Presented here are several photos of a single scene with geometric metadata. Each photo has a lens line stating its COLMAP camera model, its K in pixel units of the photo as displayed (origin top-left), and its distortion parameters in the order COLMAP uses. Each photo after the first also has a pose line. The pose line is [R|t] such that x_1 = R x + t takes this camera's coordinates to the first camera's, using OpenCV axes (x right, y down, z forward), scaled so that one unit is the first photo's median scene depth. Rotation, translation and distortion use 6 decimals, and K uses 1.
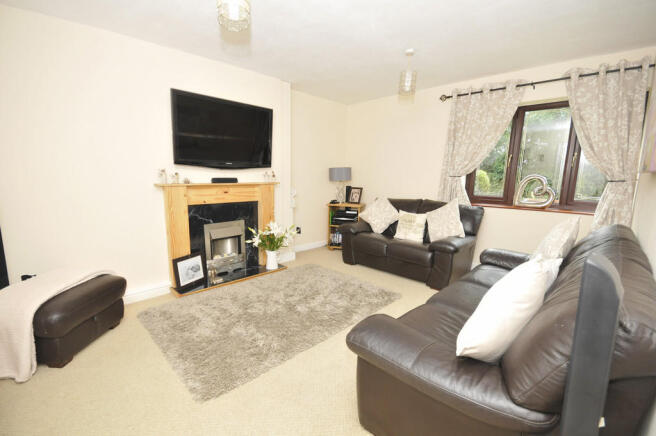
lens RADIAL K [[285.9, 0, 326.3], [0, 285.9, 220.3], [0, 0, 1]] dist [0.002071, -0.013883]
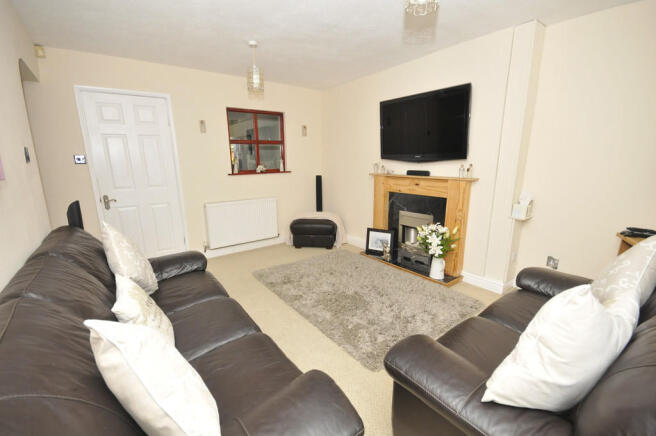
lens RADIAL K [[285.9, 0, 326.3], [0, 285.9, 220.3], [0, 0, 1]] dist [0.002071, -0.013883]
pose [[-0.142343, 0.199789, -0.969444, 0.743823], [-0.150935, 0.963582, 0.220743, -0.155684], [0.978242, 0.177745, -0.107004, 0.830502]]
